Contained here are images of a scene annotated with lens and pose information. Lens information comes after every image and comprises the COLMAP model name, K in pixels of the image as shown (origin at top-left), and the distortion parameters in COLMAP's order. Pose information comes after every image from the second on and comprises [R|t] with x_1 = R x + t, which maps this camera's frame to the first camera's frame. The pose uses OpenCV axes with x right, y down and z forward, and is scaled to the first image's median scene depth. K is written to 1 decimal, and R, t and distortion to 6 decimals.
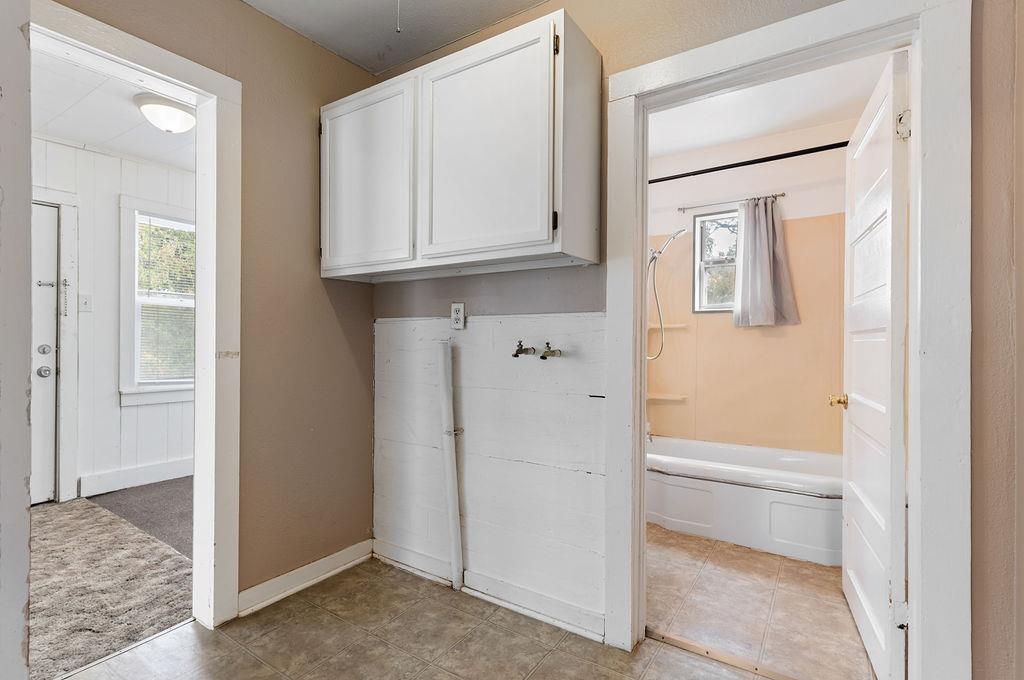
lens RADIAL K [[500.6, 0, 508.4], [0, 500.6, 339.0], [0, 0, 1]] dist [-0.008761, 0.000797]
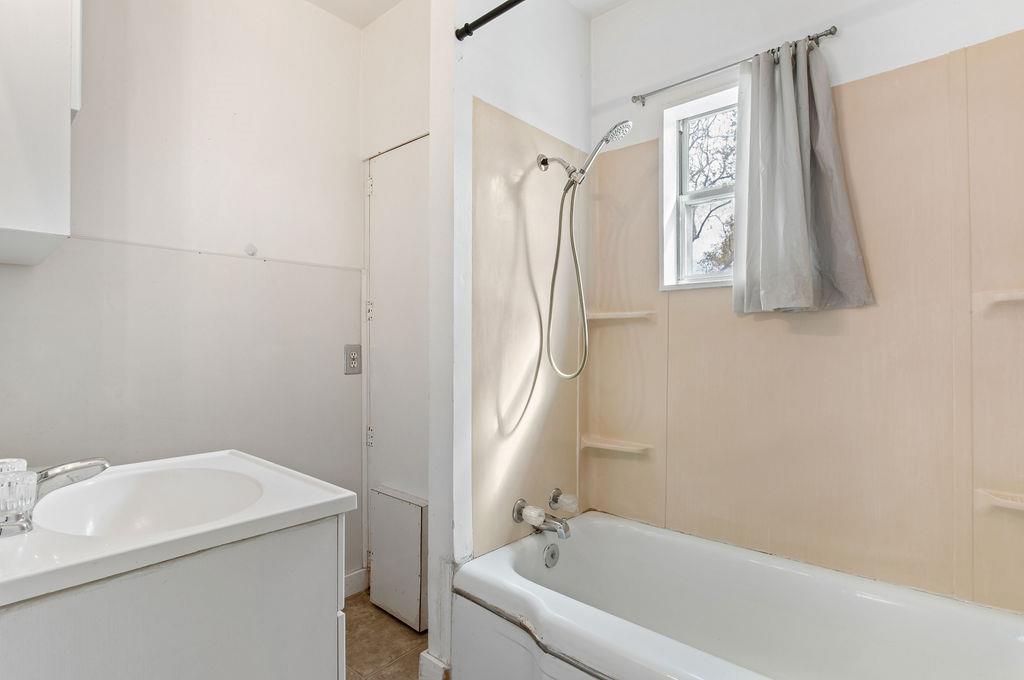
lens RADIAL K [[500.6, 0, 509.3], [0, 500.6, 343.2], [0, 0, 1]] dist [-0.008761, 0.000797]
pose [[0.991901, 0.000316, -0.127015, 0.301090], [-0.001517, 0.999955, -0.009357, 0.010145], [0.127006, 0.009473, 0.991857, 0.488735]]
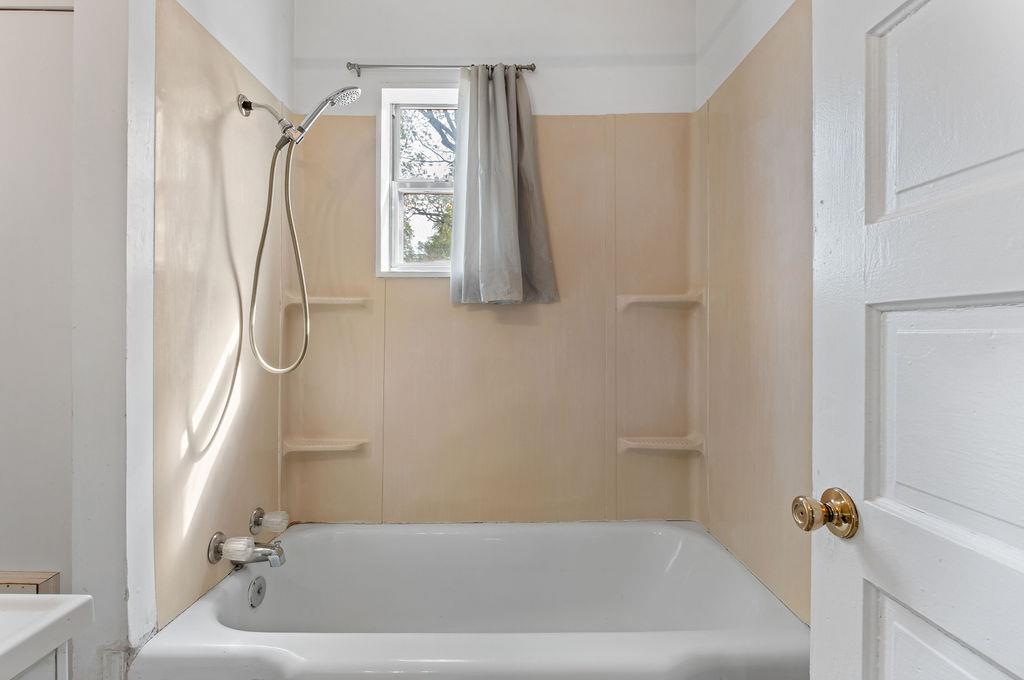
lens RADIAL K [[500.6, 0, 519.0], [0, 500.6, 336.6], [0, 0, 1]] dist [-0.008761, 0.000797]
pose [[0.824102, -0.003185, 0.566432, 0.216712], [0.003028, 0.999995, 0.001218, 0.009529], [-0.566433, 0.000711, 0.824107, 0.540178]]
